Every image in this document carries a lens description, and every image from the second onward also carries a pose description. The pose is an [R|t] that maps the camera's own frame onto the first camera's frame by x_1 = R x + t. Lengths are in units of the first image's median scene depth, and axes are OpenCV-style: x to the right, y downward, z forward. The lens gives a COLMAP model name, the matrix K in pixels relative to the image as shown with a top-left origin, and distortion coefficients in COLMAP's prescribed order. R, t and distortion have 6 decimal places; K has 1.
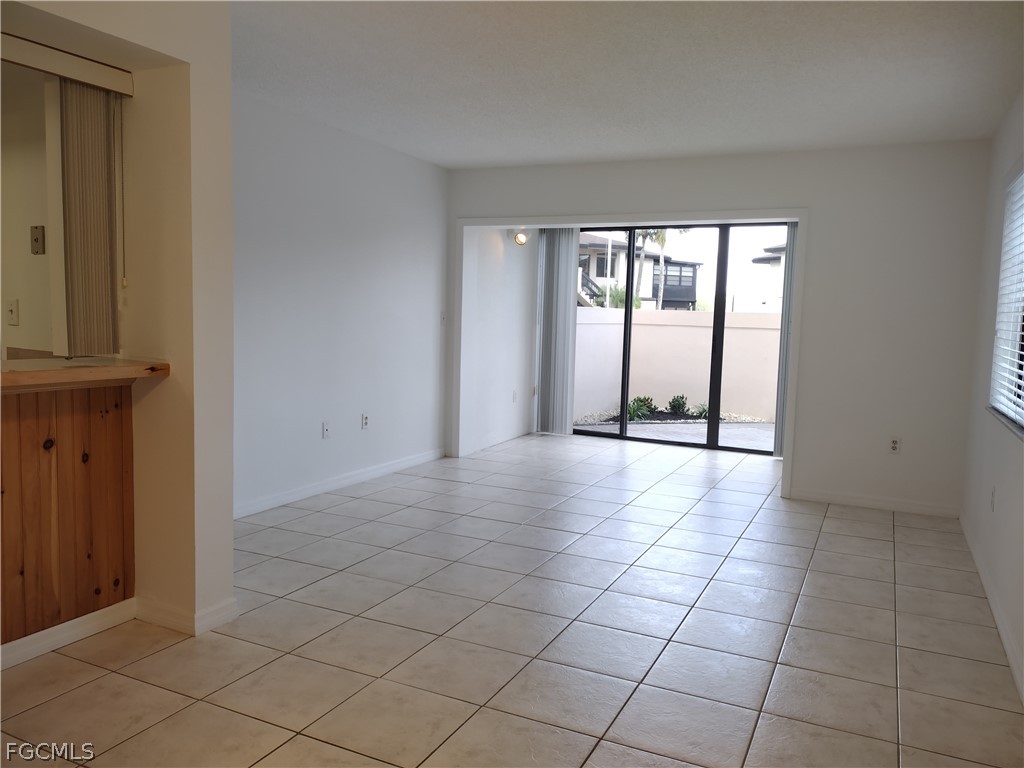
lens RADIAL K [[757.1, 0, 512.3], [0, 757.1, 378.2], [0, 0, 1]] dist [0.091500, -0.121292]
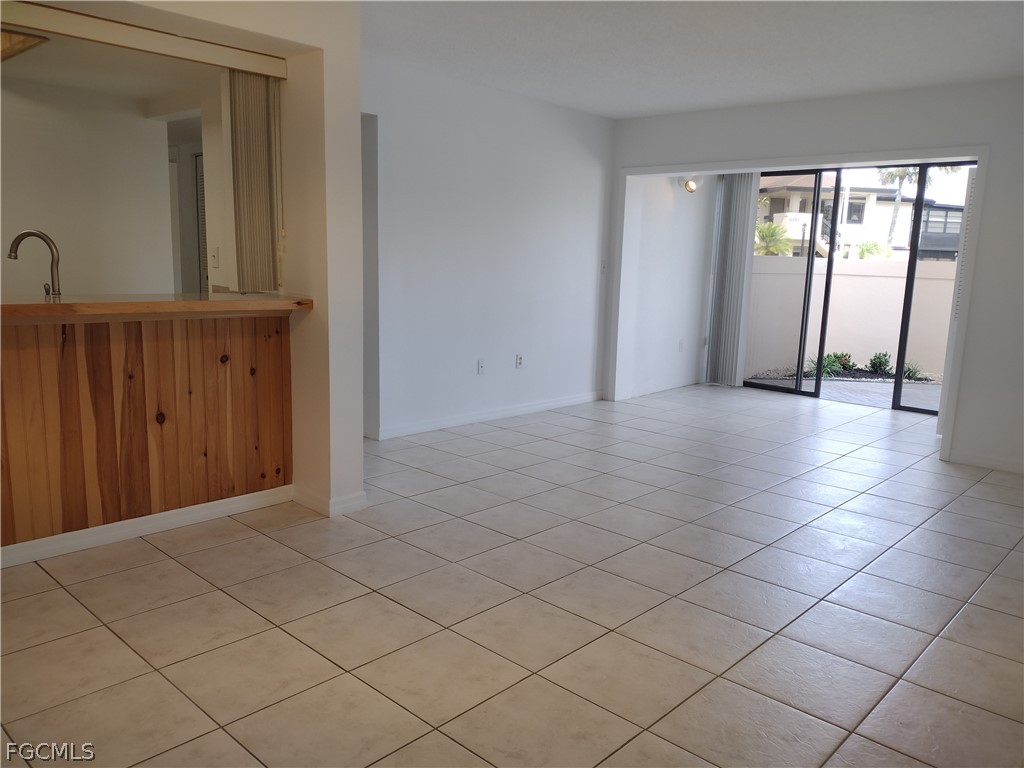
lens RADIAL K [[757.1, 0, 512.3], [0, 757.1, 378.2], [0, 0, 1]] dist [0.091500, -0.121292]
pose [[0.955872, 0.048072, -0.289824, 0.114822], [-0.029760, 0.997291, 0.067265, 0.008031], [0.292272, -0.055672, 0.954713, -0.046320]]
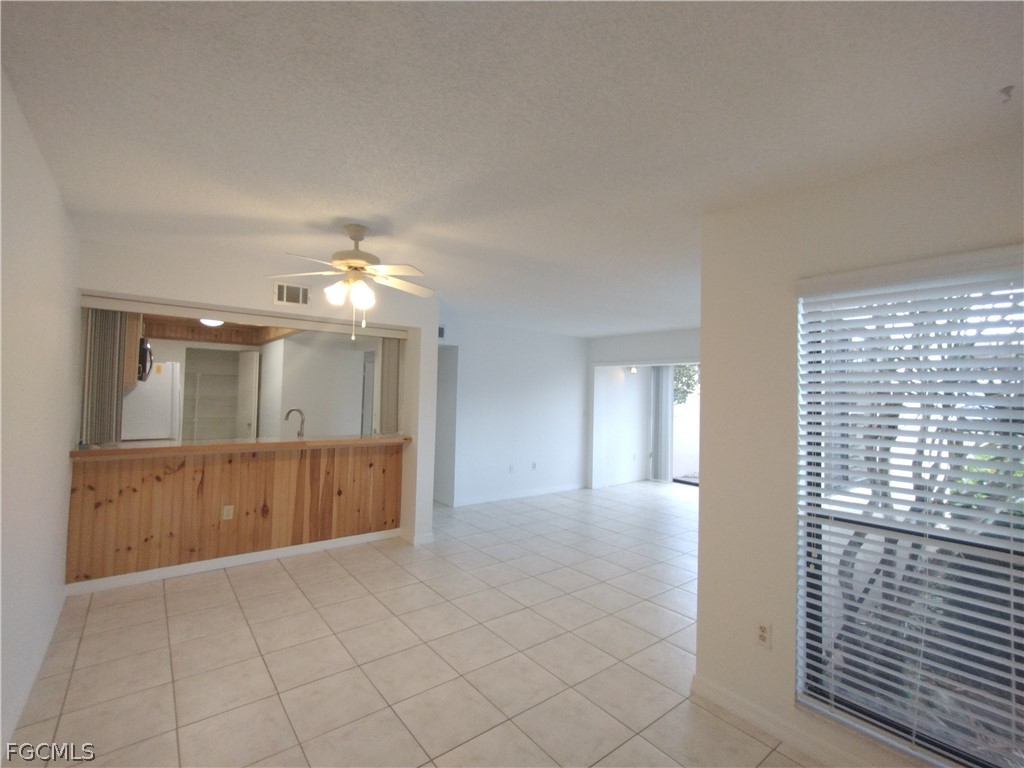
lens RADIAL K [[453.2, 0, 505.5], [0, 453.2, 372.1], [0, 0, 1]] dist [0.000690, 0.000432]
pose [[0.900716, -0.024425, -0.433722, 0.268256], [-0.040431, 0.989371, -0.139678, -0.018145], [0.432523, 0.143346, 0.890155, -0.145461]]
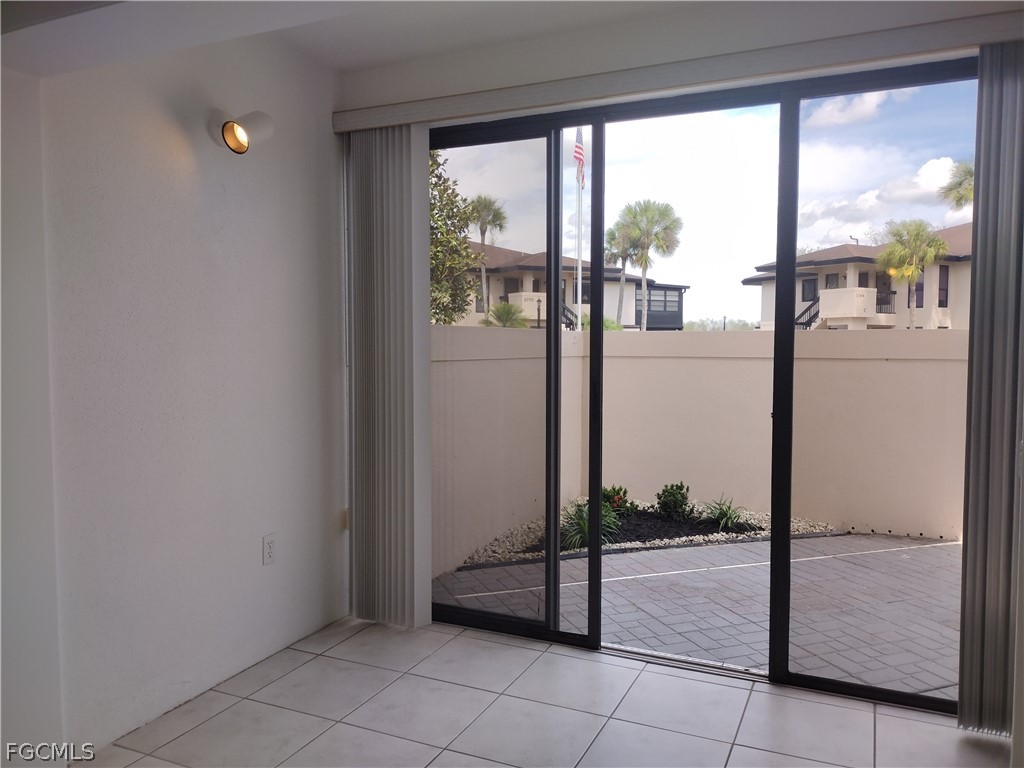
lens RADIAL K [[784.2, 0, 512.0], [0, 784.2, 384.0], [0, 0, 1]] dist [0.046439, 0.000289]
pose [[0.999291, -0.030965, 0.021411, 0.169651], [0.031752, 0.998794, -0.037459, -0.058522], [-0.020226, 0.038112, 0.999069, 0.796843]]
